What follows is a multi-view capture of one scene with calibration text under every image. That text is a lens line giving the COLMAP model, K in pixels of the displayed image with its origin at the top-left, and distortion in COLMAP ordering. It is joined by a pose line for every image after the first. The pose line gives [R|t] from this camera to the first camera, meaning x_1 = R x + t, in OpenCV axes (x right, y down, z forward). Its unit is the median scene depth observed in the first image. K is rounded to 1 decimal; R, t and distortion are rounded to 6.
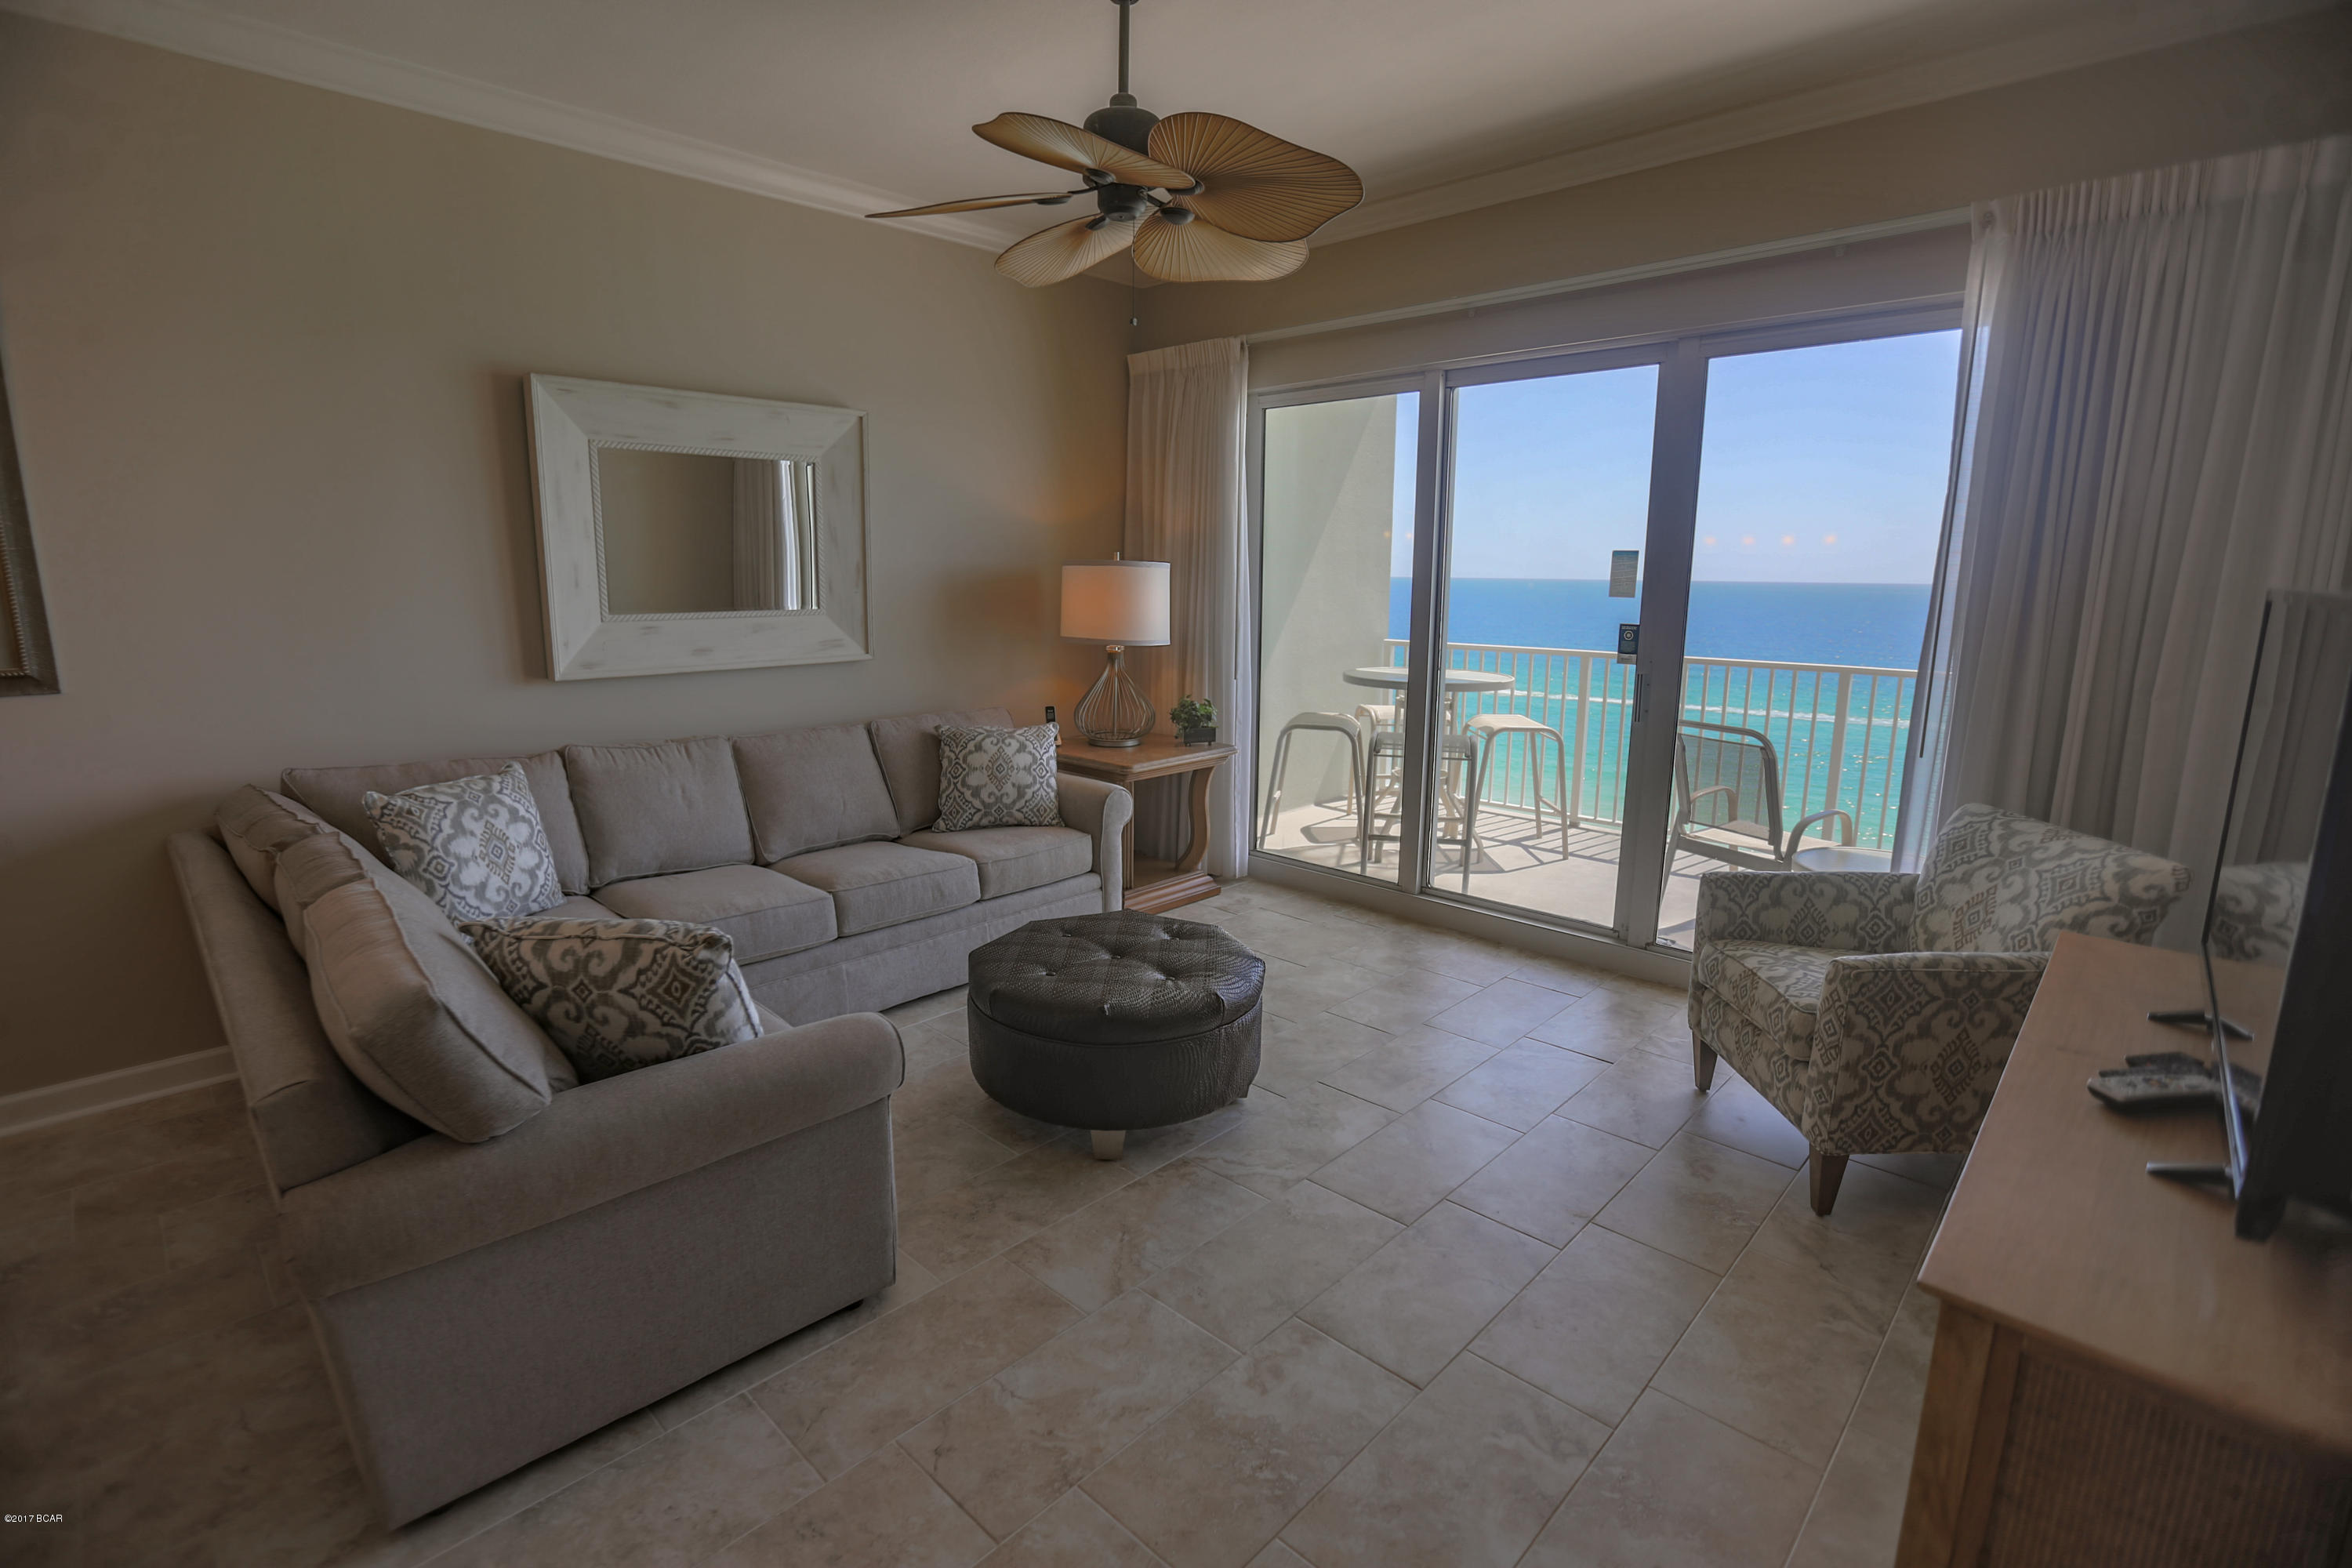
lens RADIAL K [[1088.2, 0, 1143.5], [0, 1088.2, 775.3], [0, 0, 1]] dist [-0.039542, 0.010717]
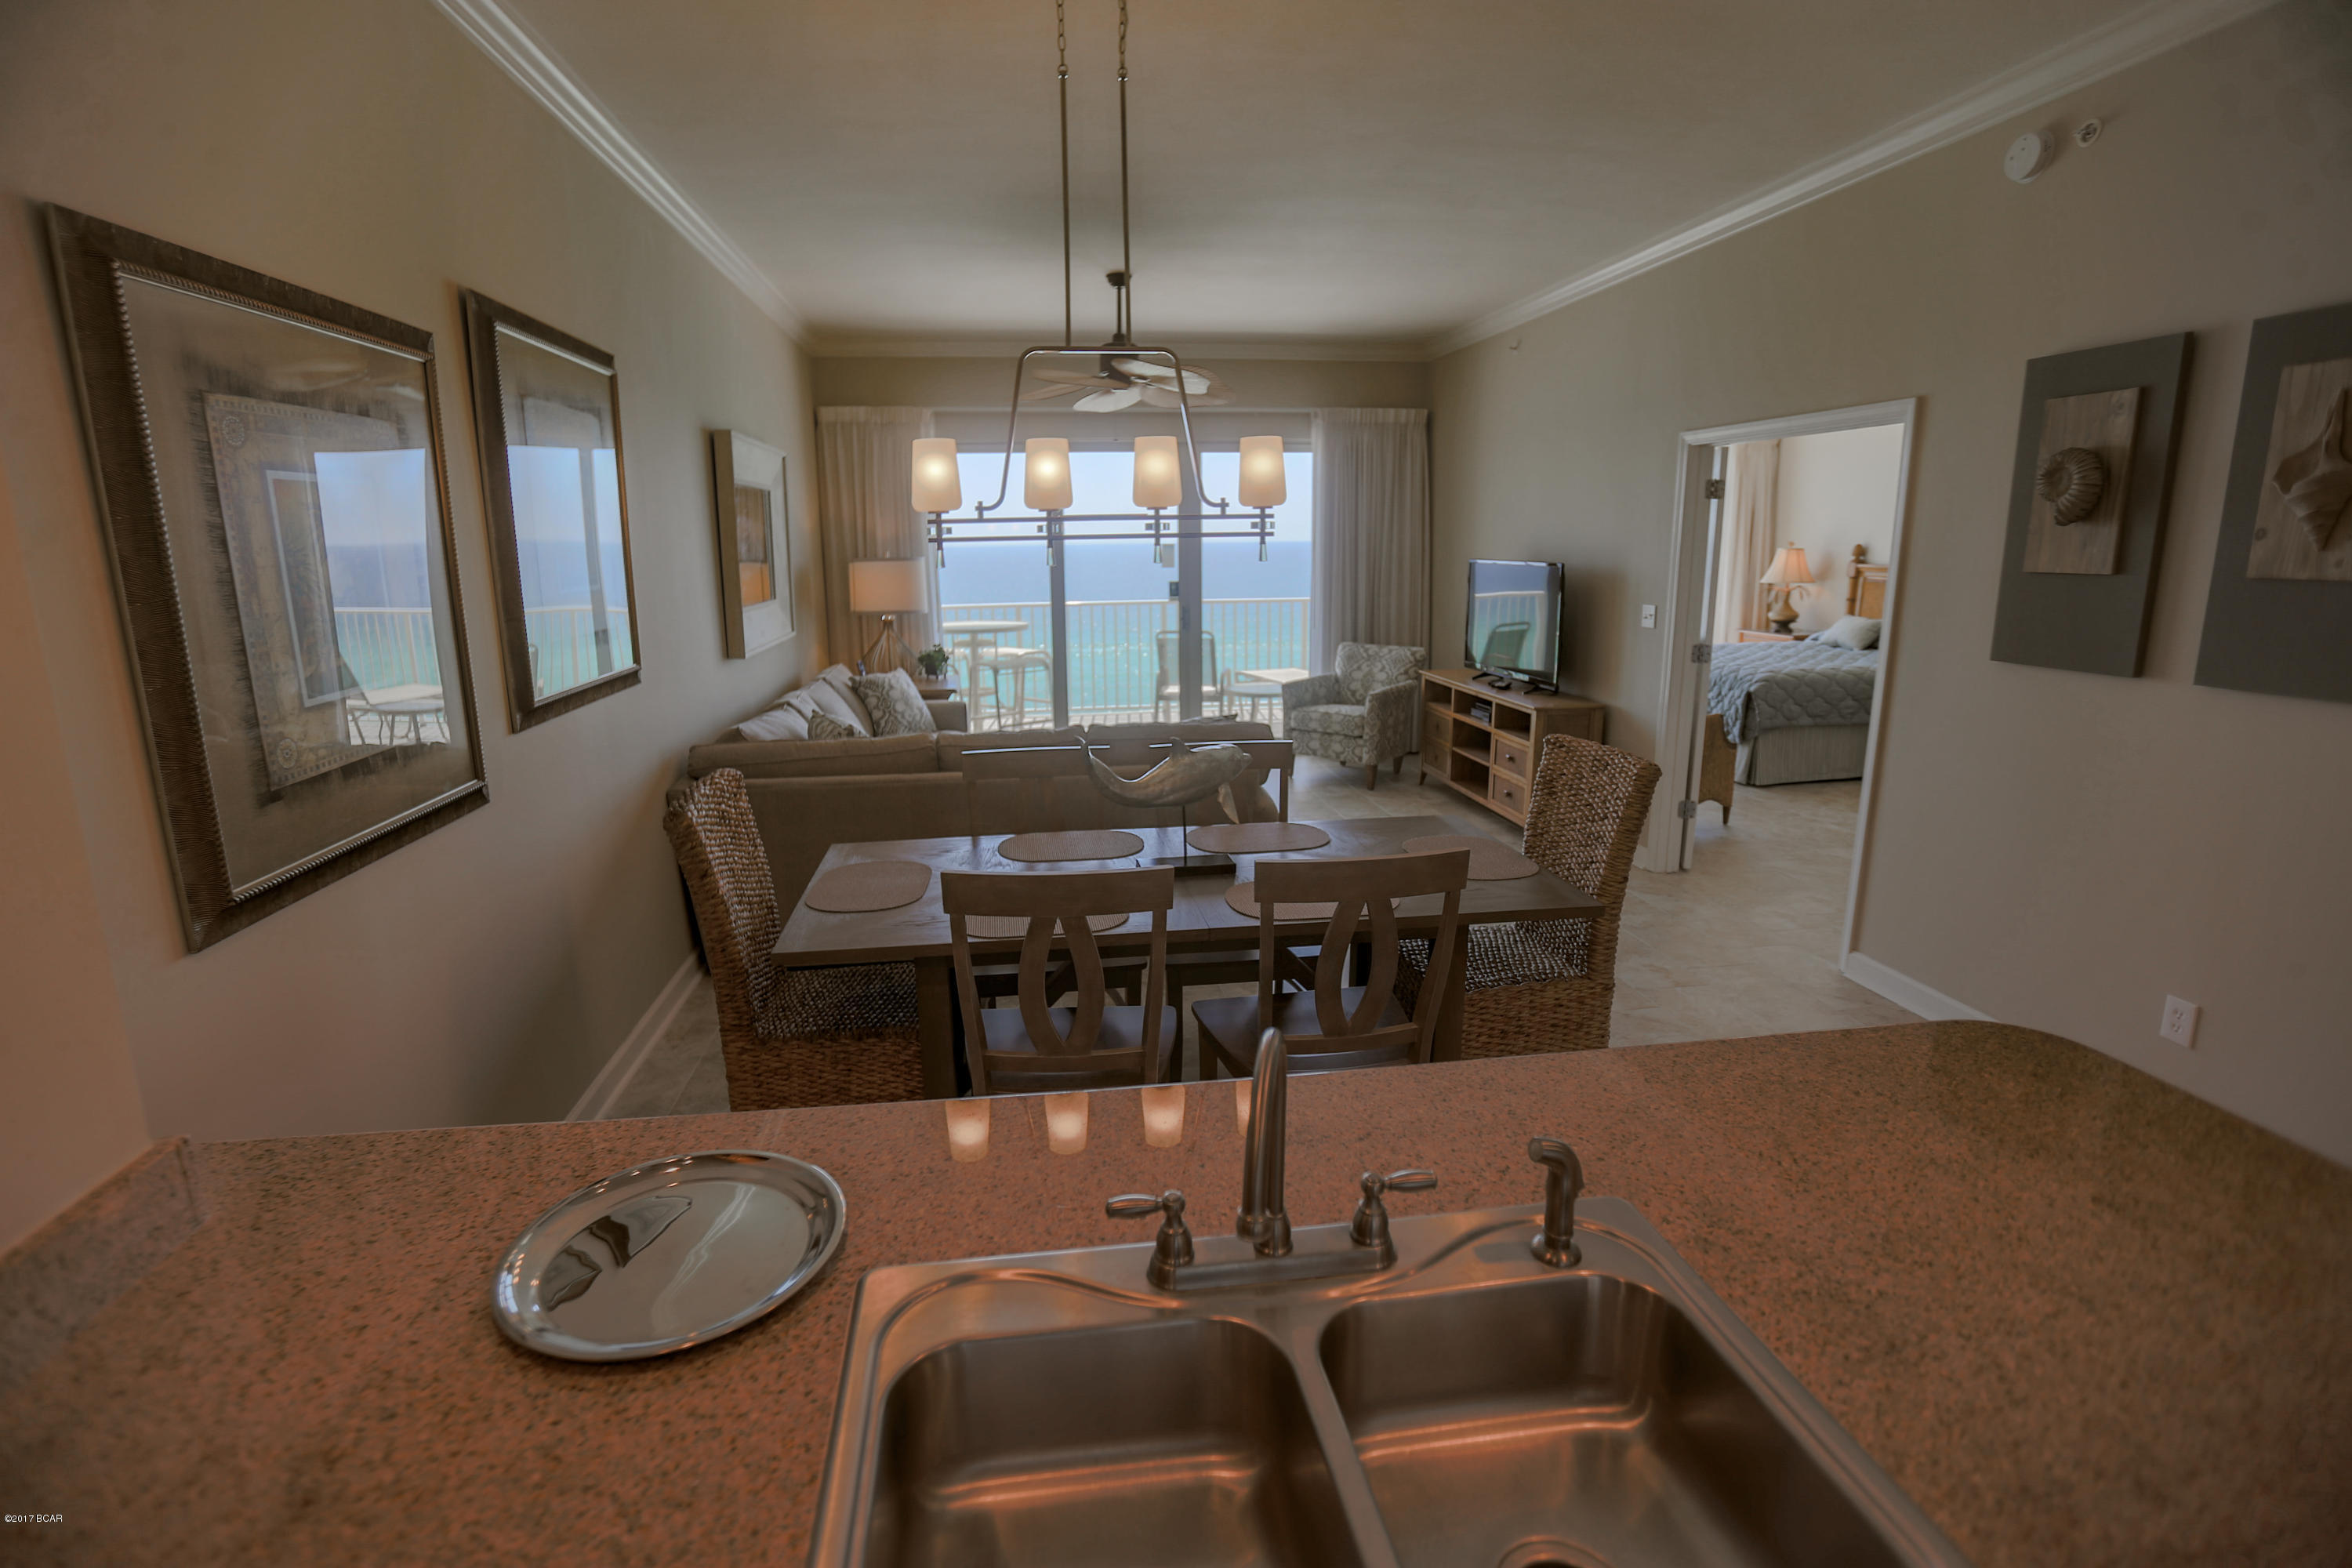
lens RADIAL K [[1088.2, 0, 1146.9], [0, 1088.2, 771.3], [0, 0, 1]] dist [-0.039542, 0.010717]
pose [[0.617376, -0.175986, 0.766731, -1.555262], [0.161006, 0.982291, 0.095820, 0.004041], [-0.770015, 0.064291, 0.634778, -0.278113]]
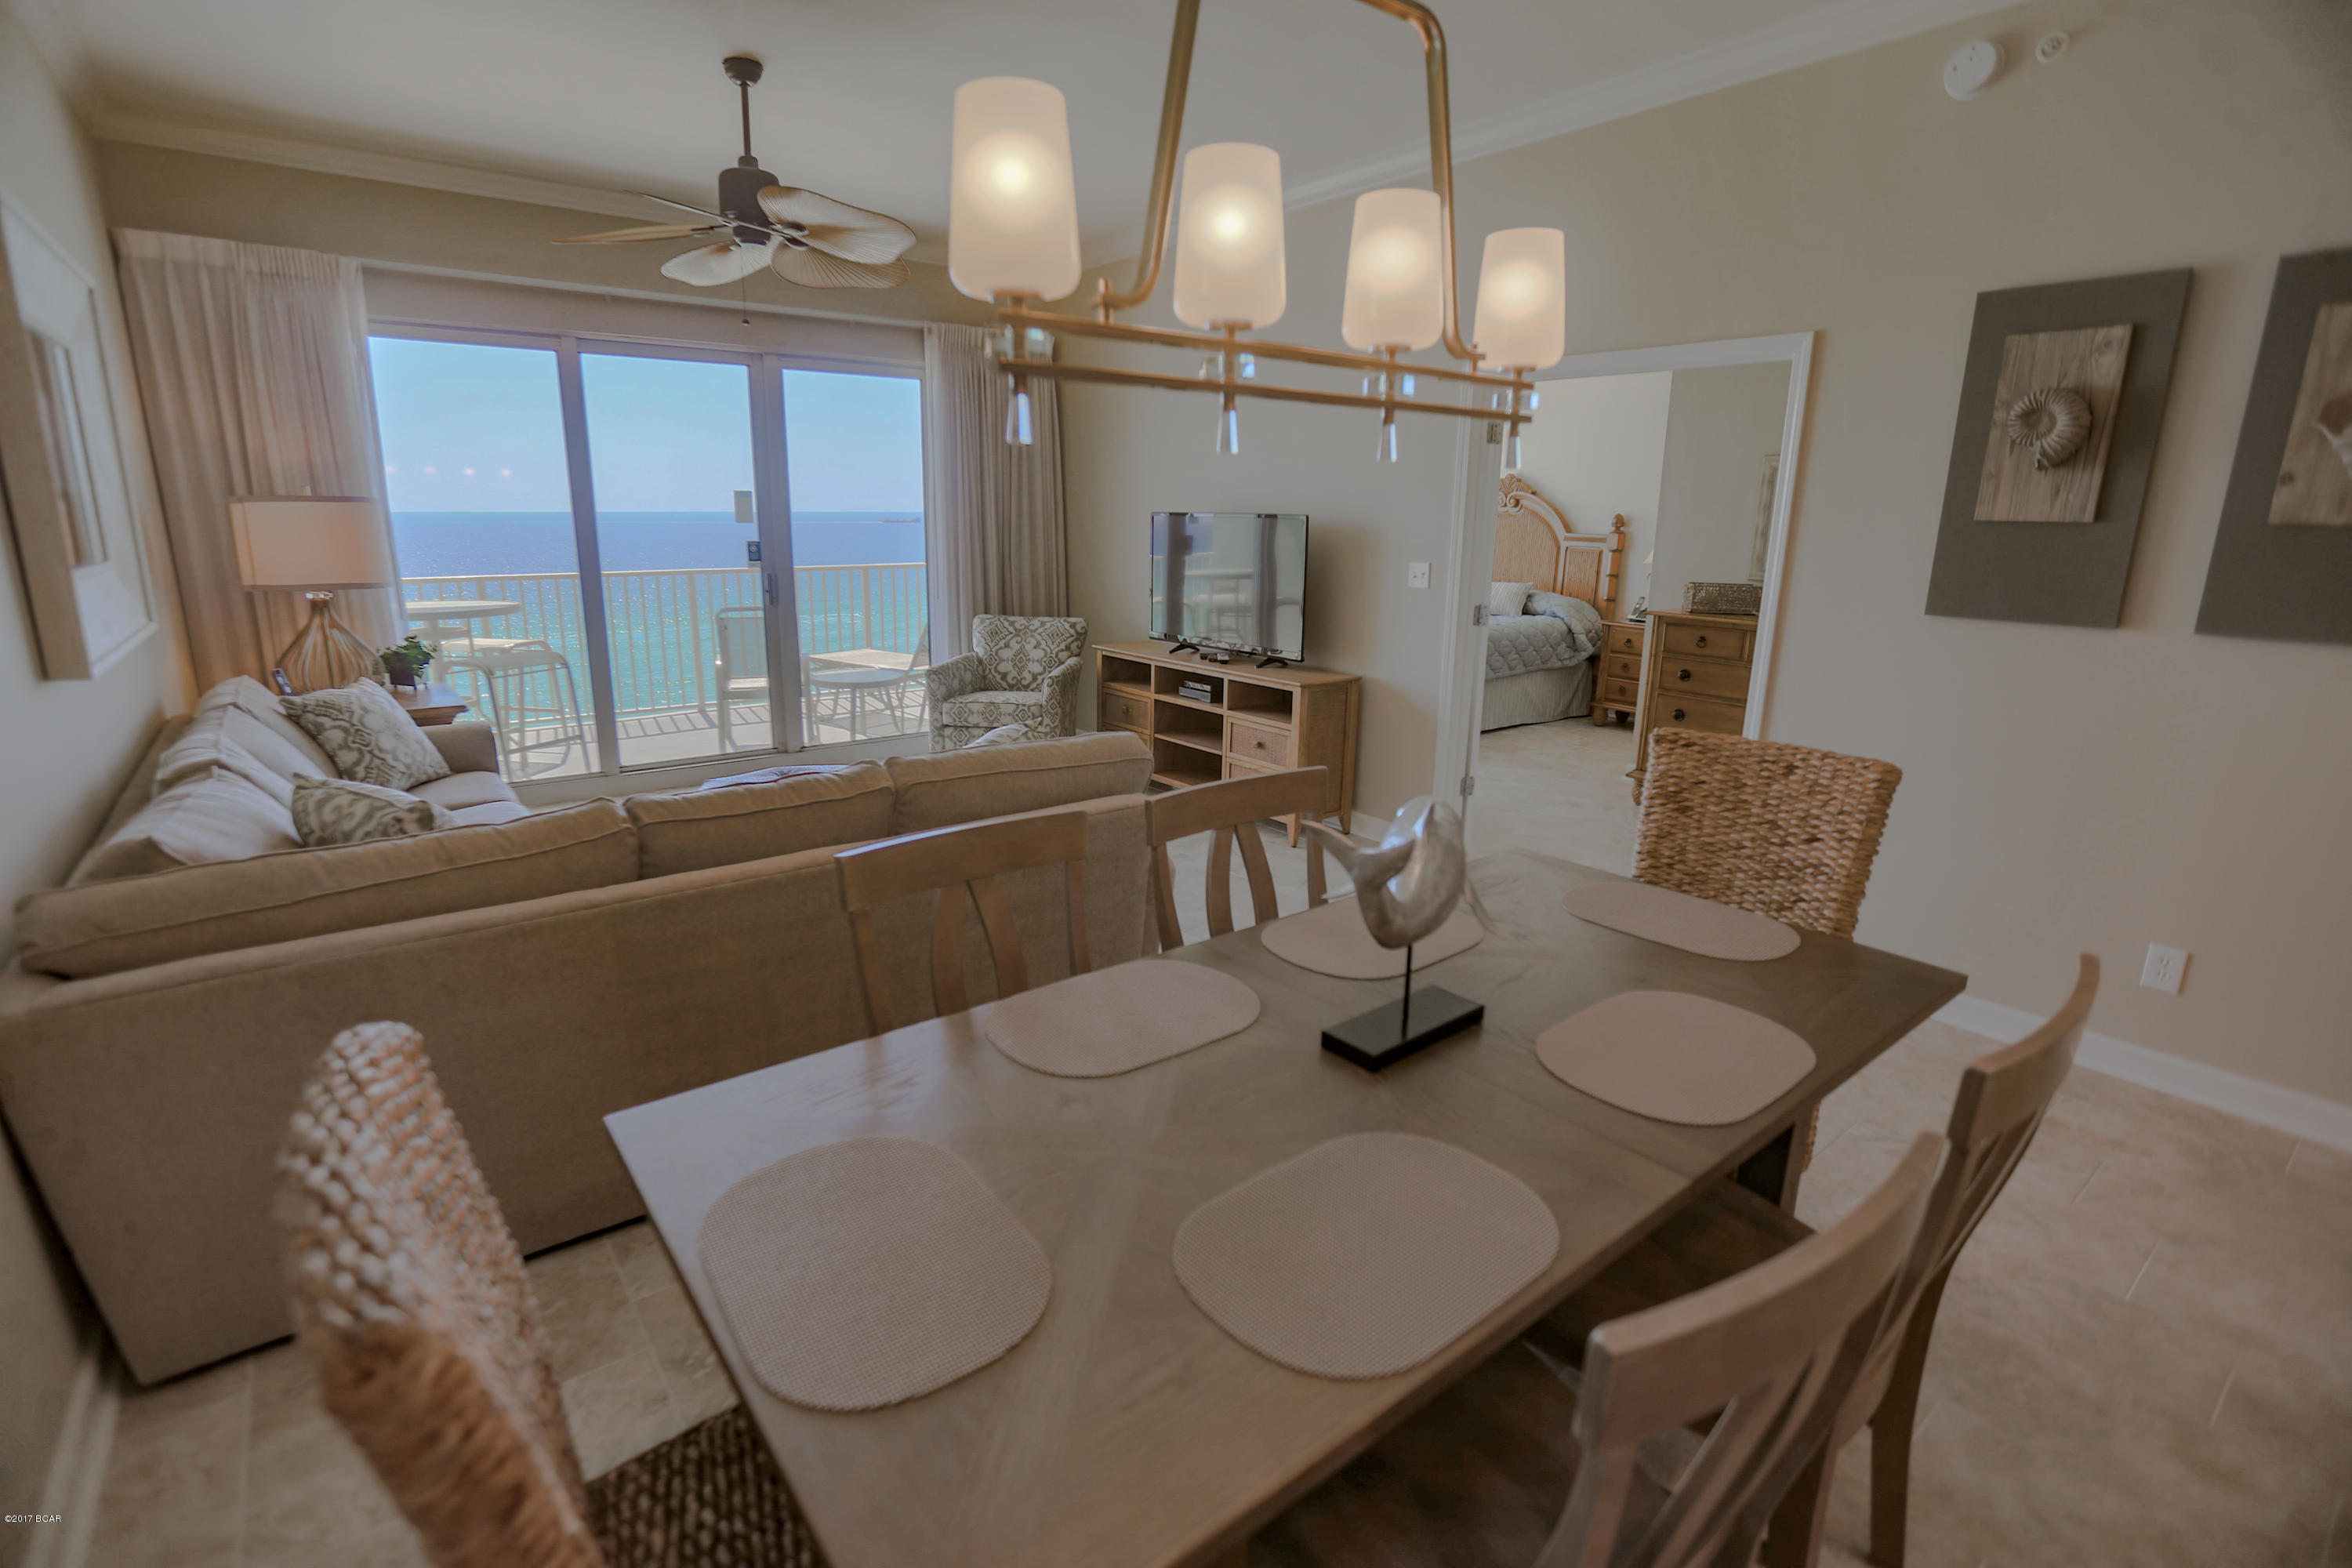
lens RADIAL K [[1088.2, 0, 1153.0], [0, 1088.2, 783.8], [0, 0, 1]] dist [-0.039542, 0.010717]
pose [[0.140425, -0.244876, 0.959331, -1.305941], [0.173578, 0.960015, 0.219642, -0.065739], [-0.974757, 0.135675, 0.177315, 0.320242]]
